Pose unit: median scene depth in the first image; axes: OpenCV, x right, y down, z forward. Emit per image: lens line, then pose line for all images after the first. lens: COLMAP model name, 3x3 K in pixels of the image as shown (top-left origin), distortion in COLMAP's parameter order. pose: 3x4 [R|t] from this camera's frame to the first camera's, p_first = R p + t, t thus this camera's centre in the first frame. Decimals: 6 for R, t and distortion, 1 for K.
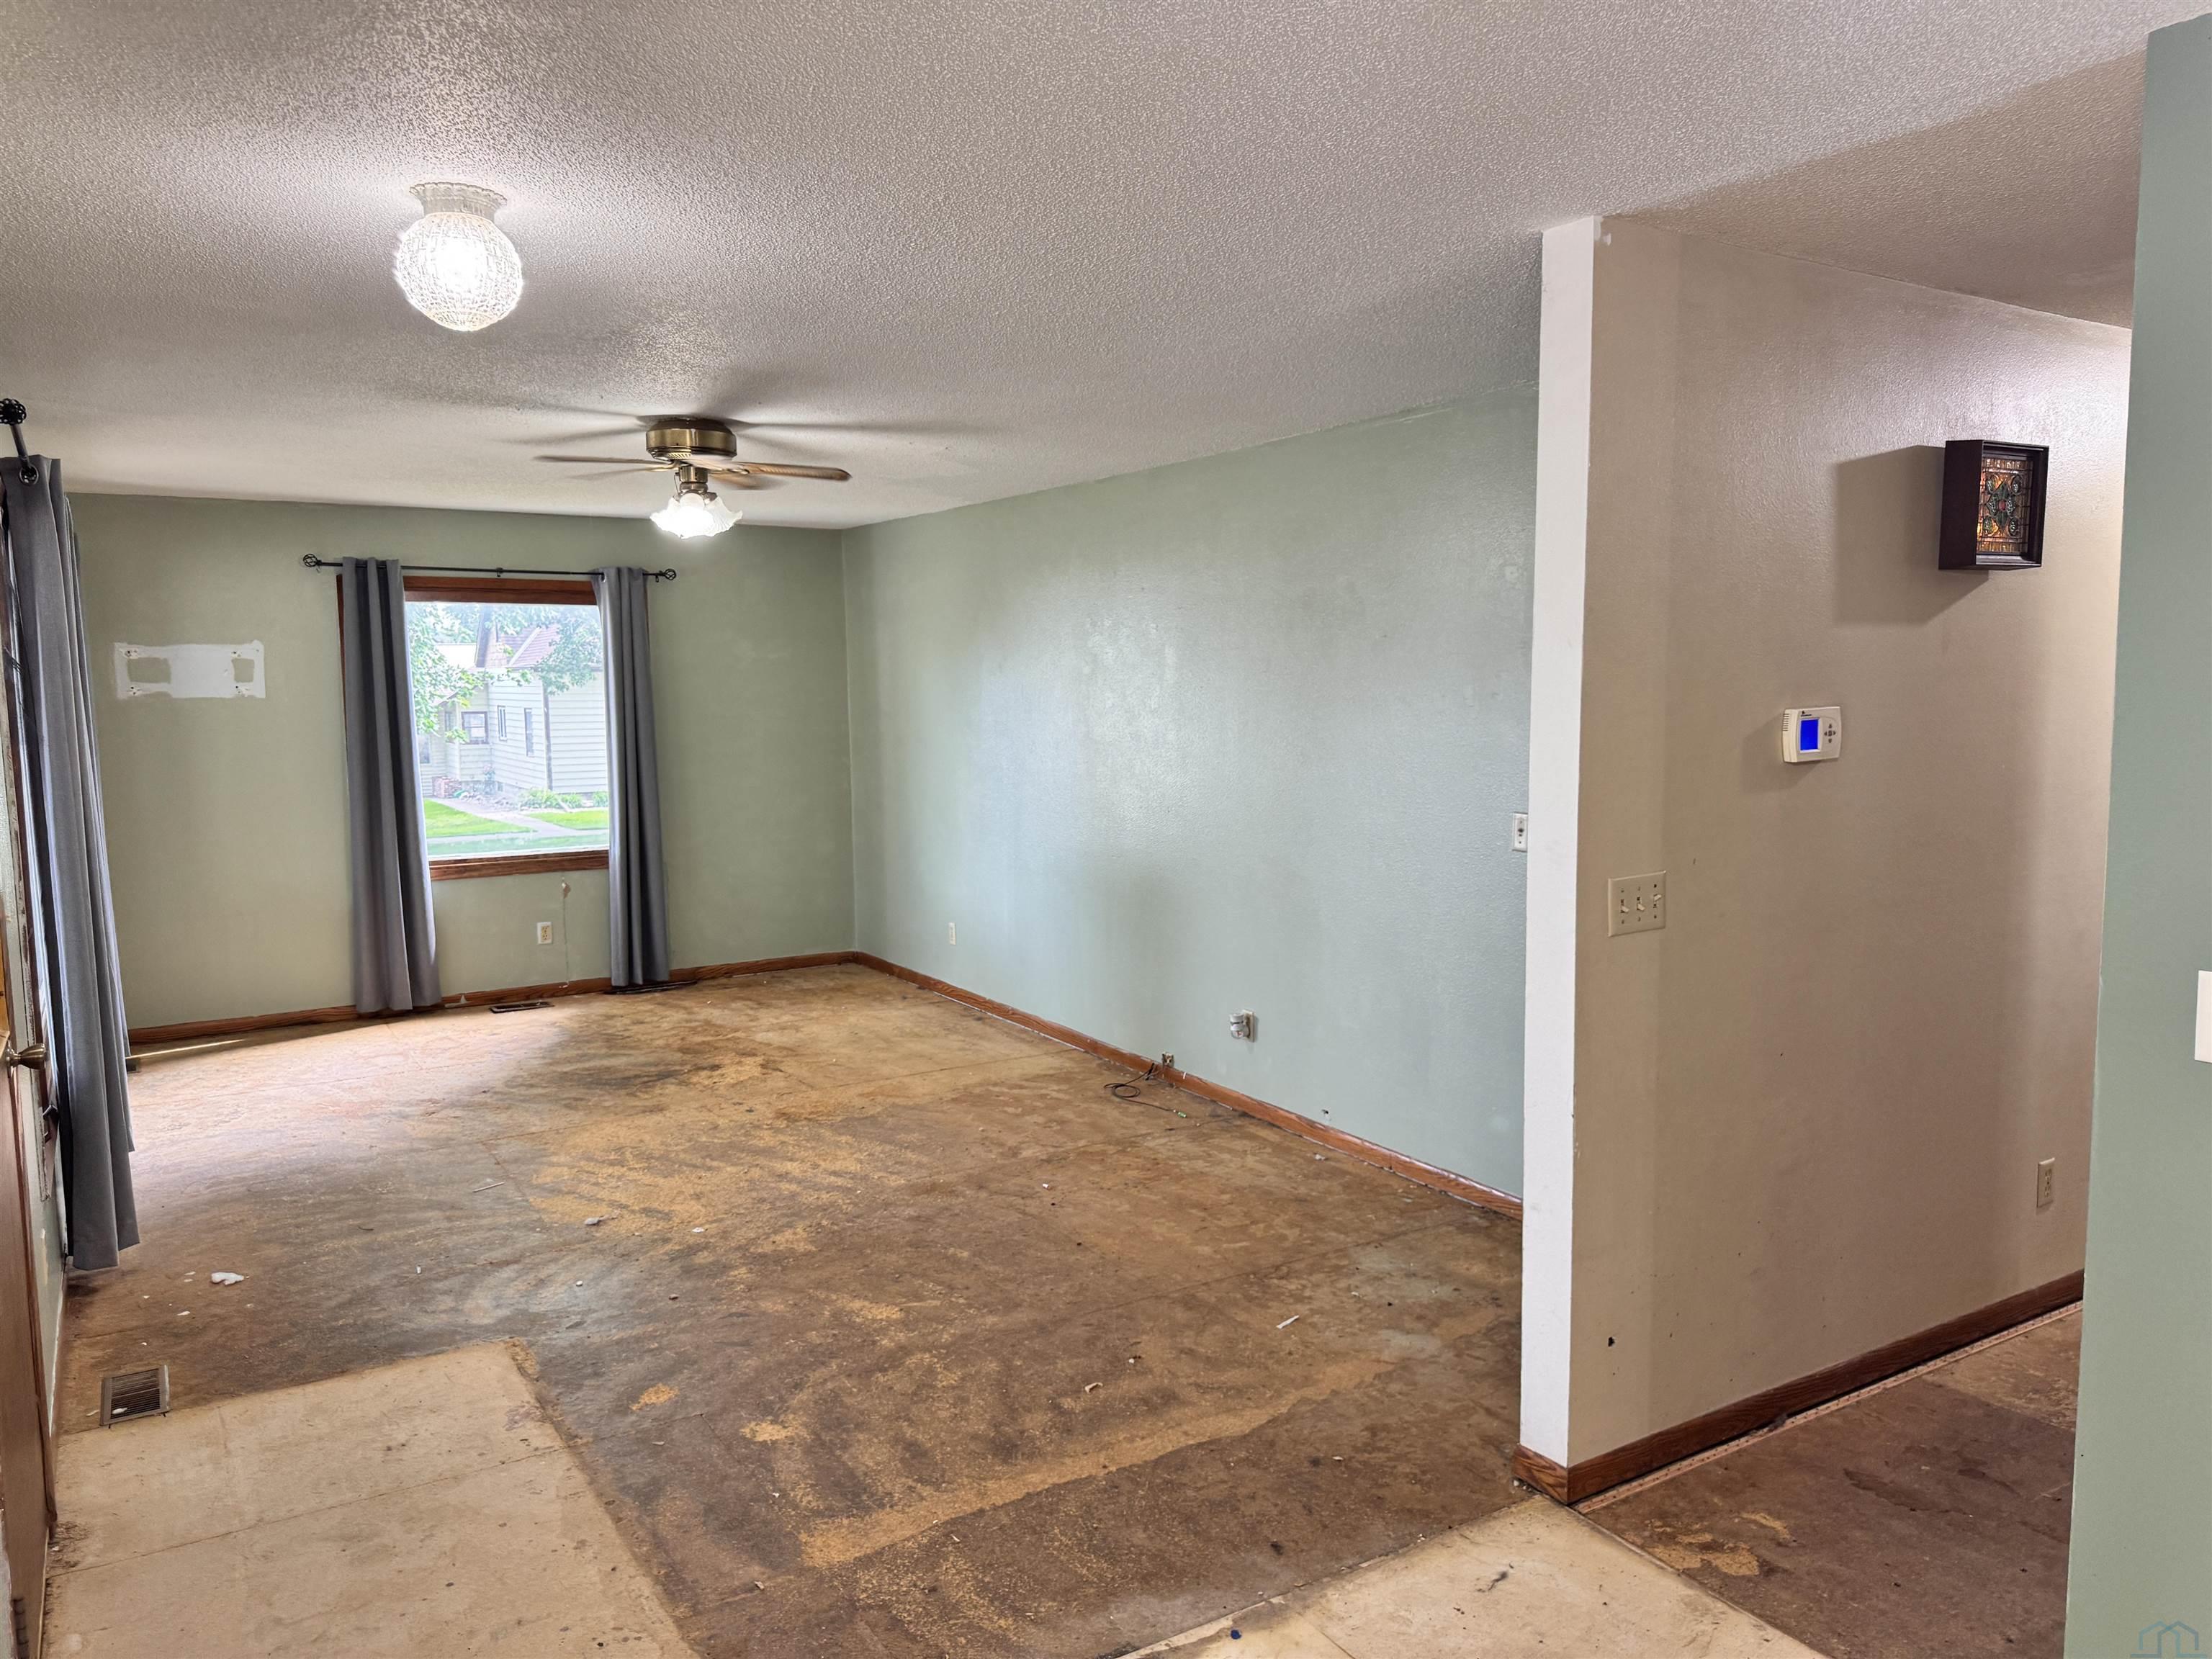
lens RADIAL K [[1558.9, 0, 1102.4], [0, 1558.9, 826.0], [0, 0, 1]] dist [0.037557, -0.038233]
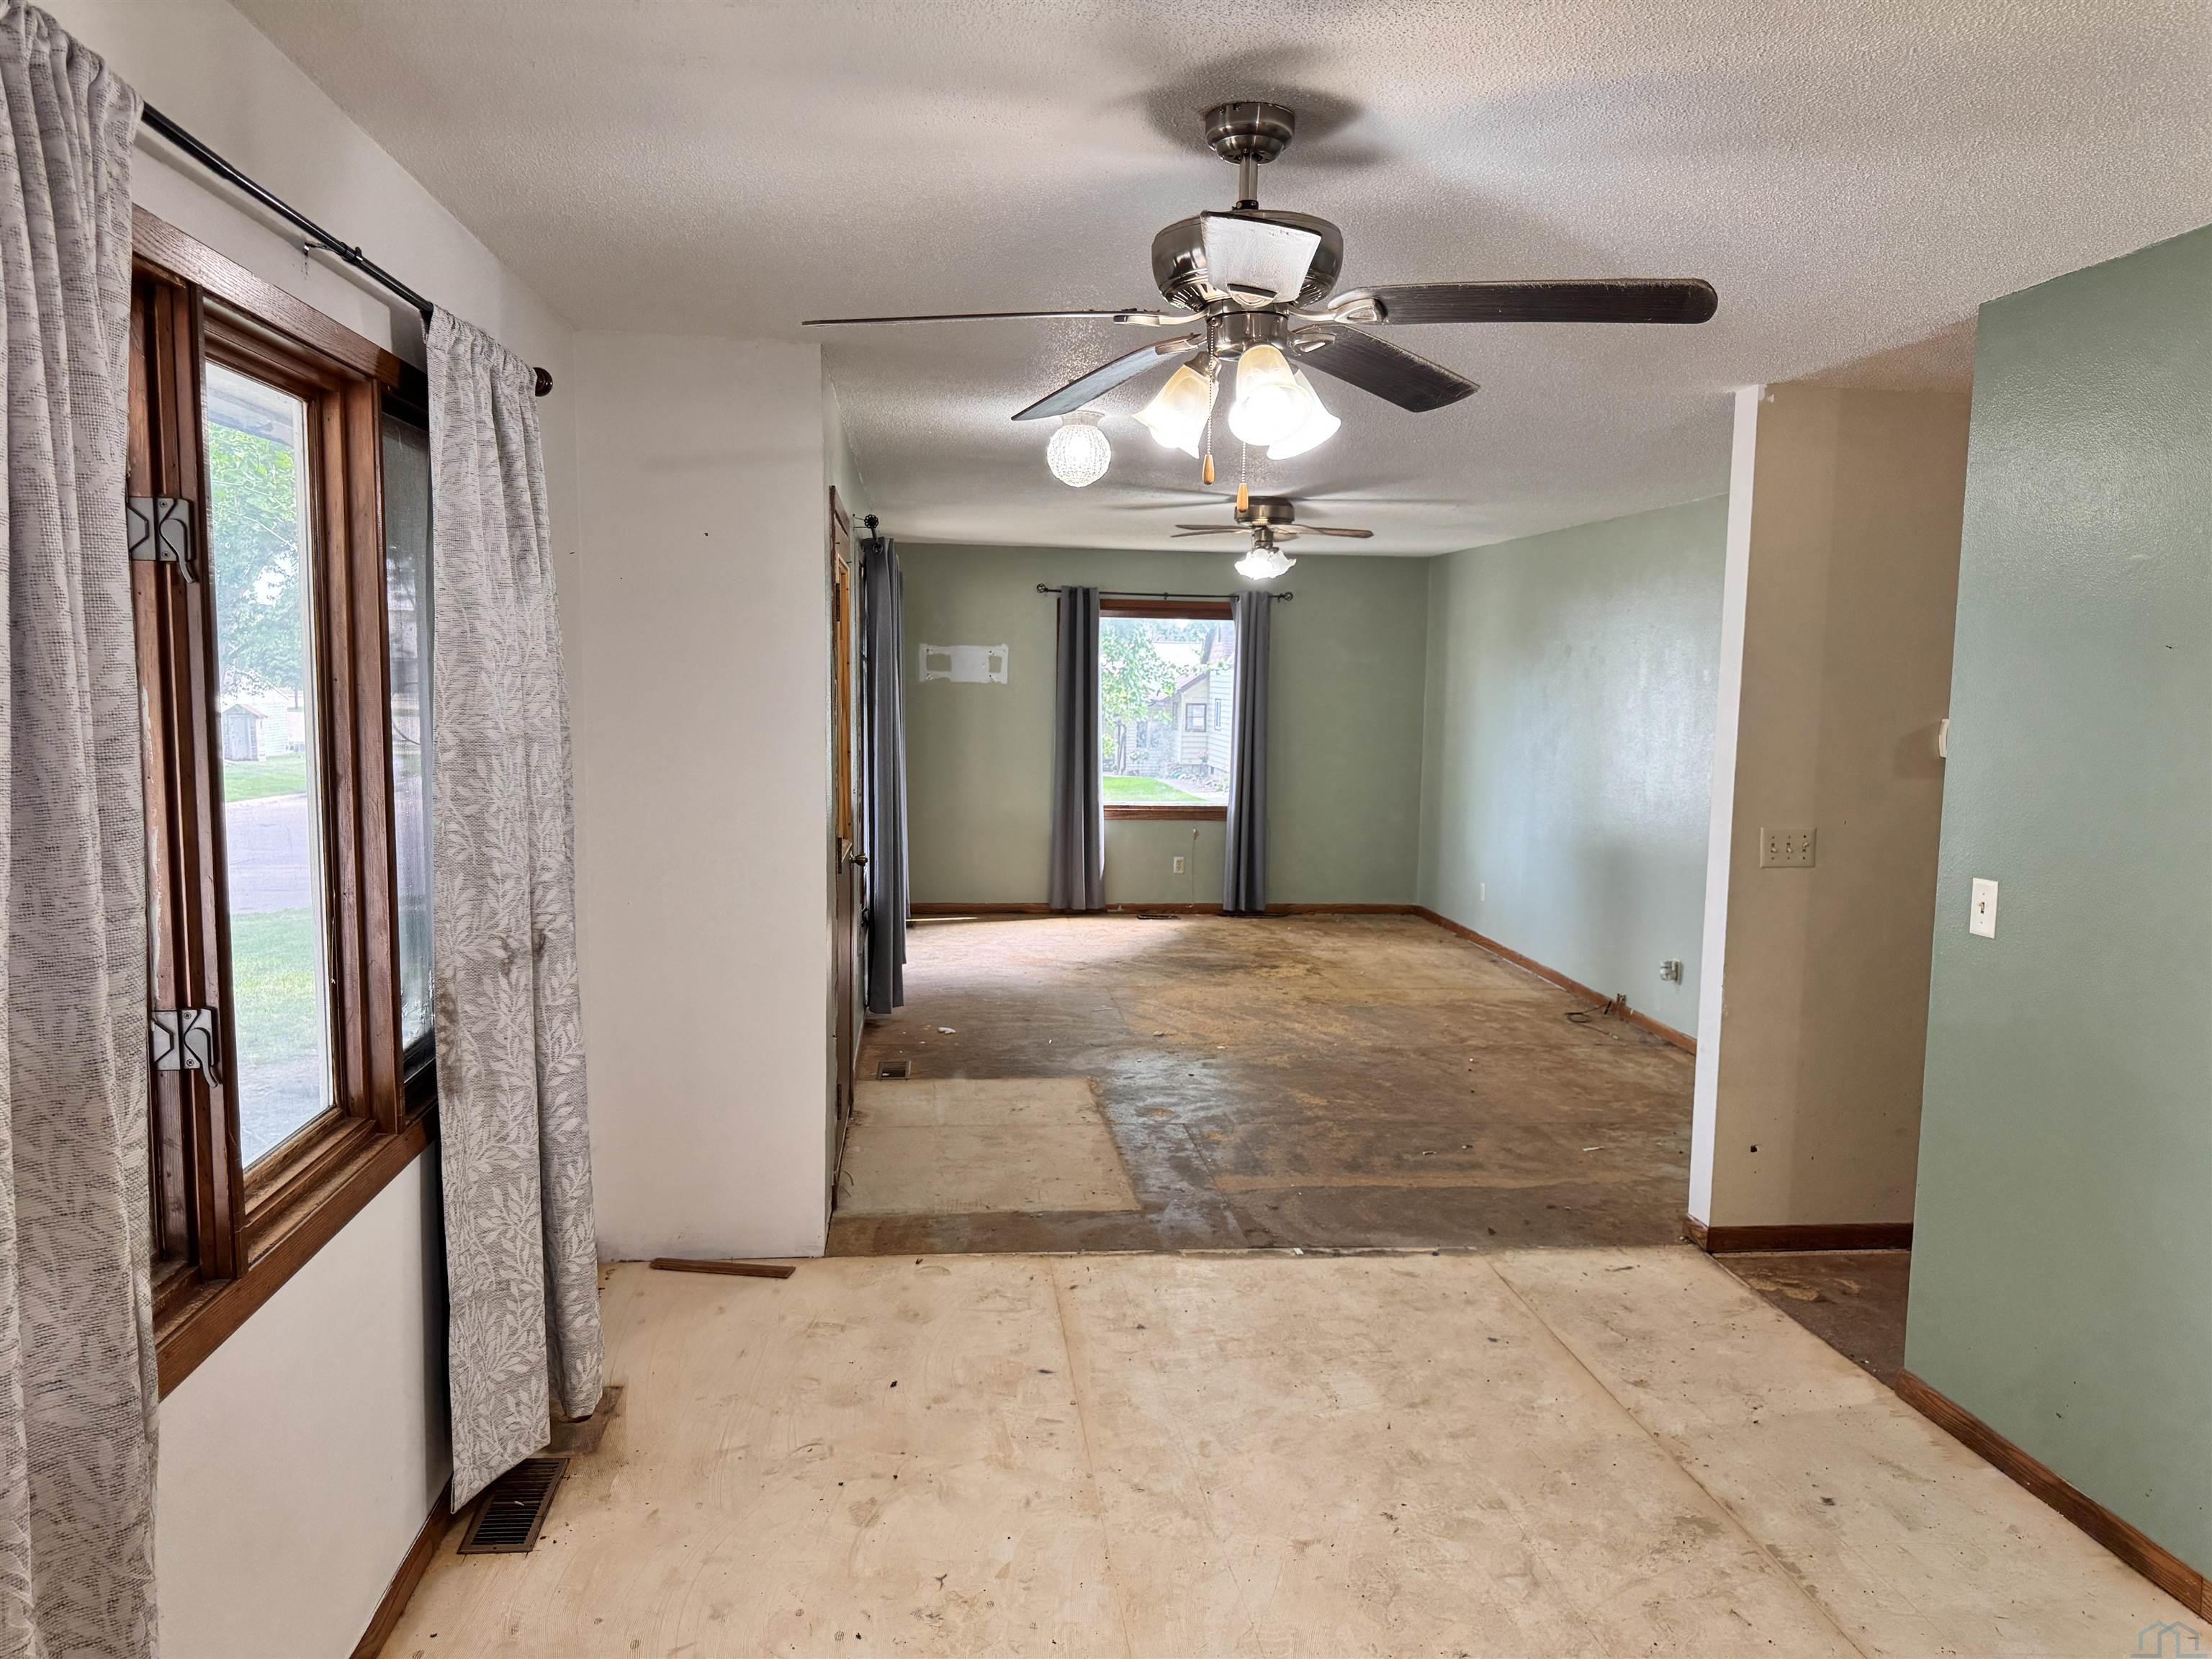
lens RADIAL K [[1558.9, 0, 1119.4], [0, 1558.9, 827.5], [0, 0, 1]] dist [0.037557, -0.038233]
pose [[0.904883, 0.069019, -0.420028, 0.242512], [-0.069840, 0.997468, 0.013444, 0.033890], [0.419893, 0.017169, 0.907411, -0.358122]]
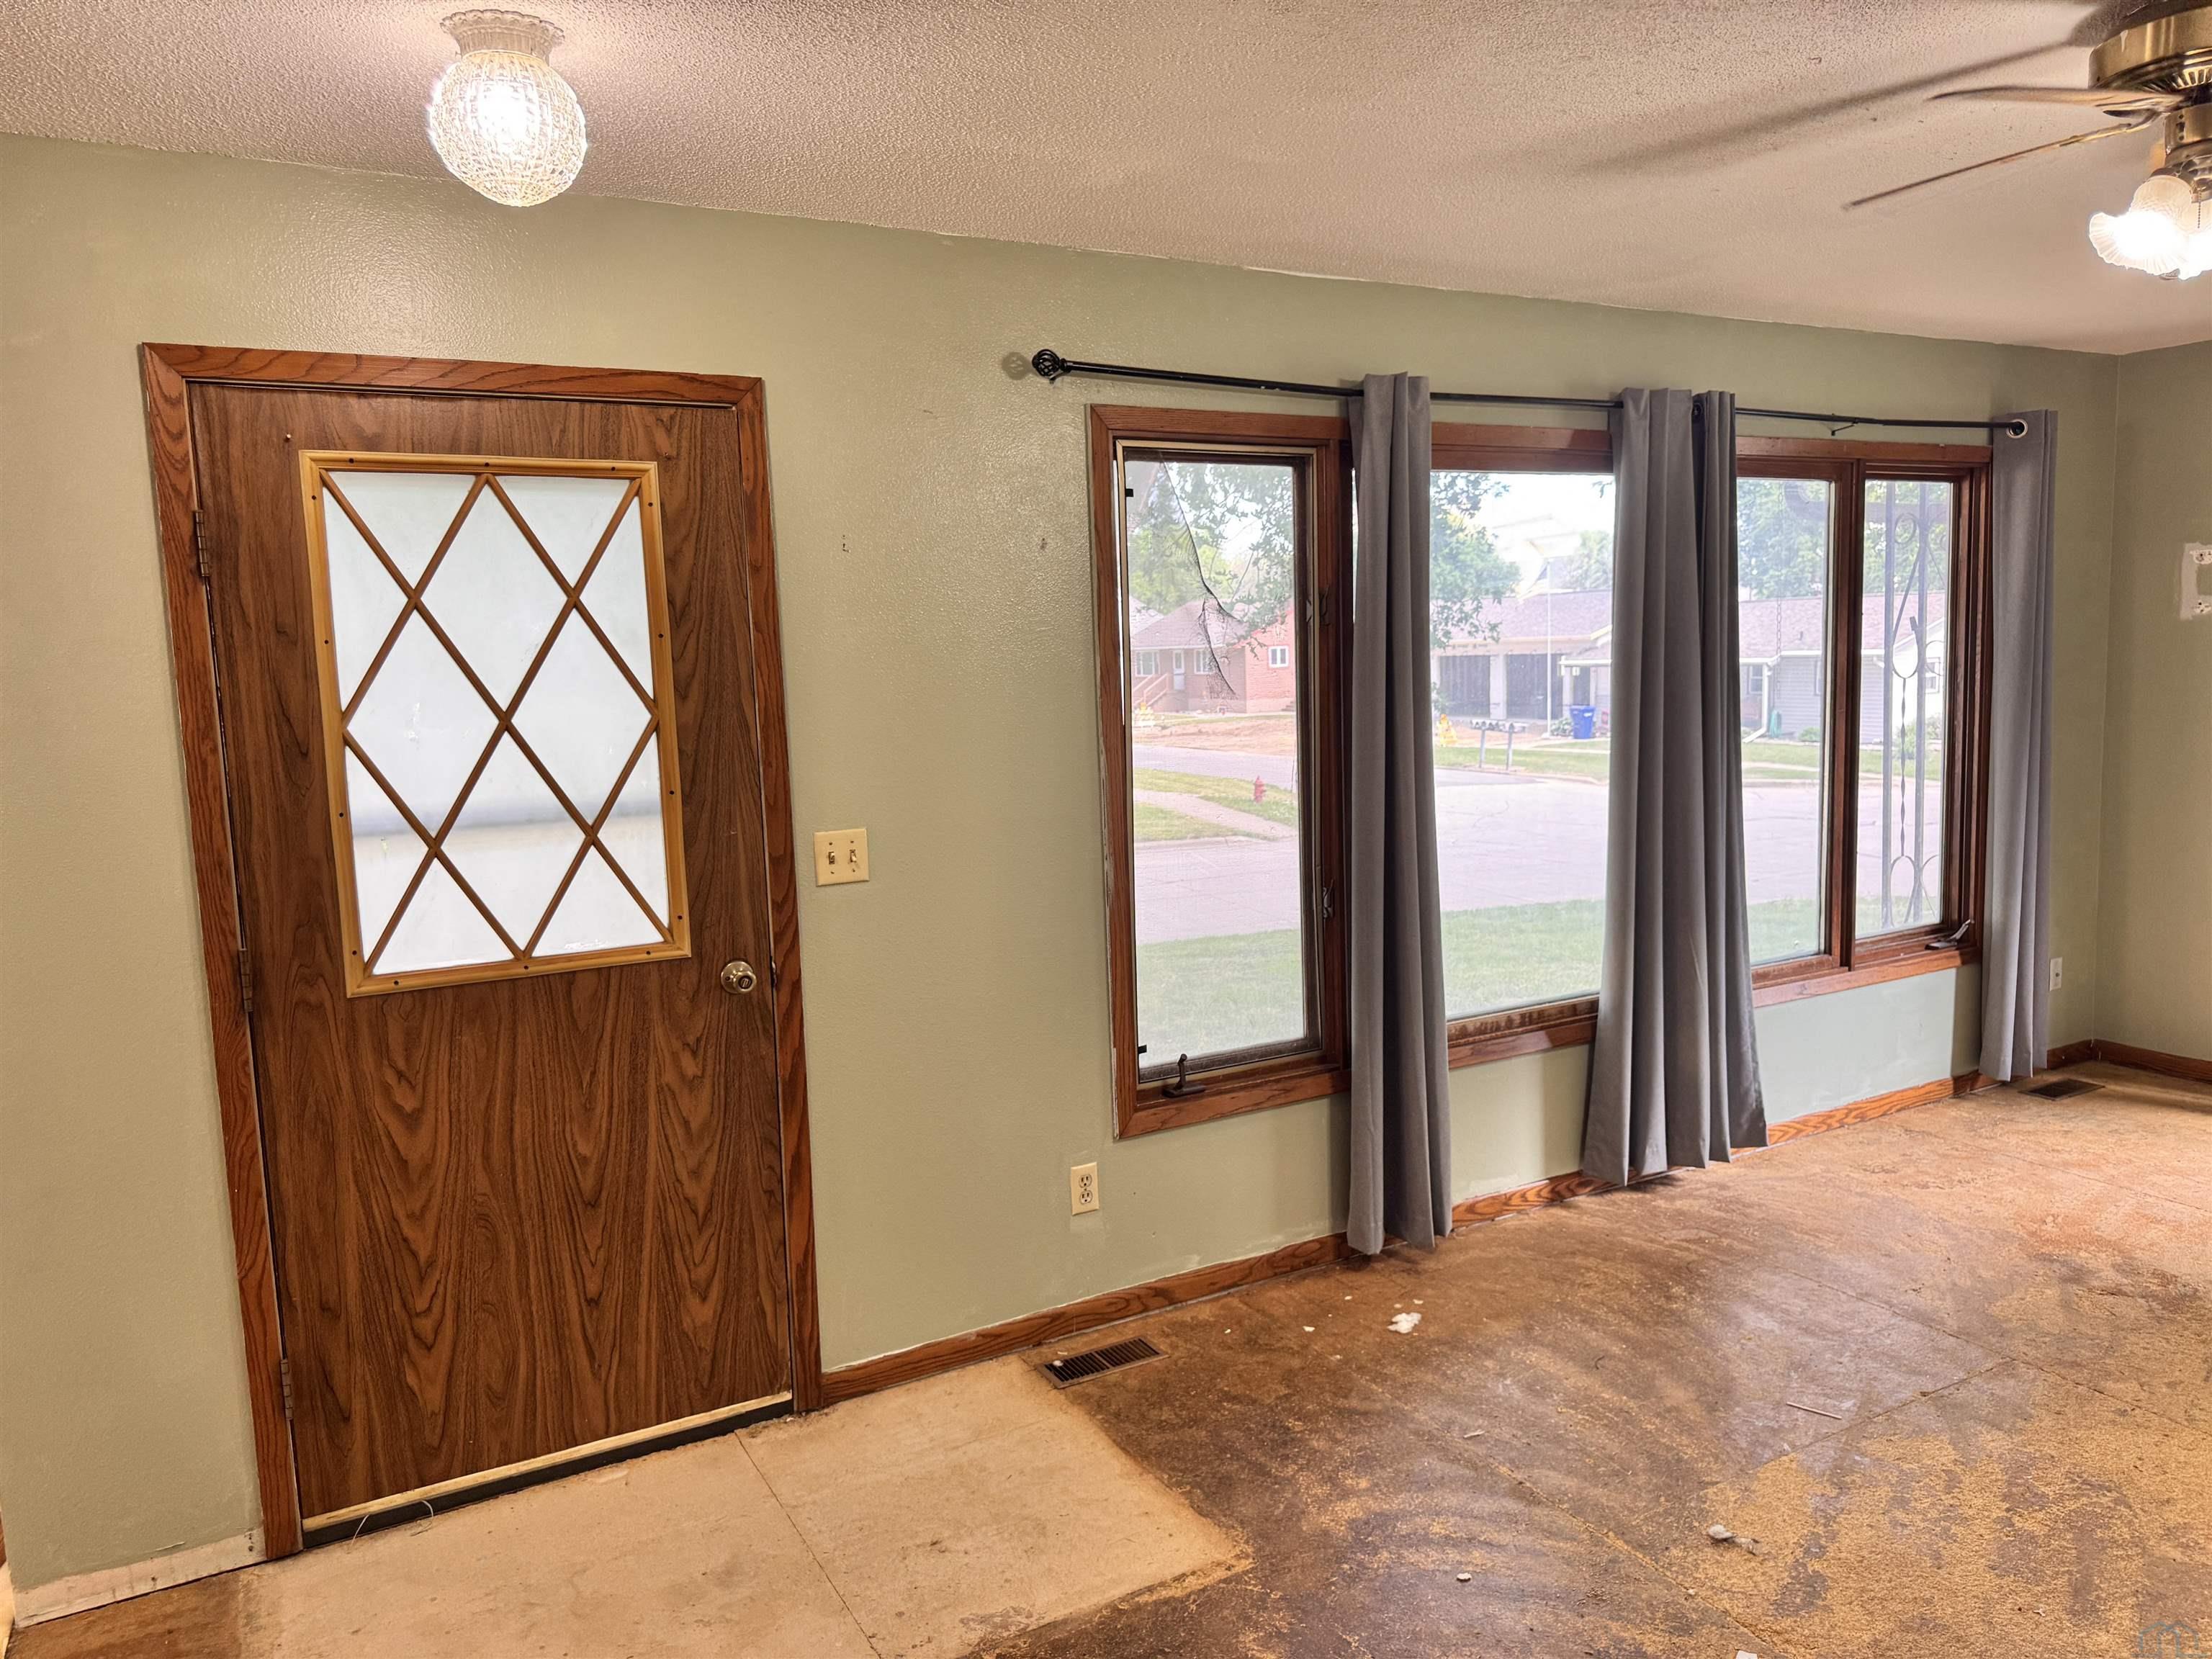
lens RADIAL K [[1558.9, 0, 1124.4], [0, 1558.9, 832.3], [0, 0, 1]] dist [0.037557, -0.038233]
pose [[-0.043298, 0.121623, -0.991632, 0.212756], [-0.062962, 0.990257, 0.124203, -0.057630], [0.997076, 0.067813, -0.035219, 0.737686]]
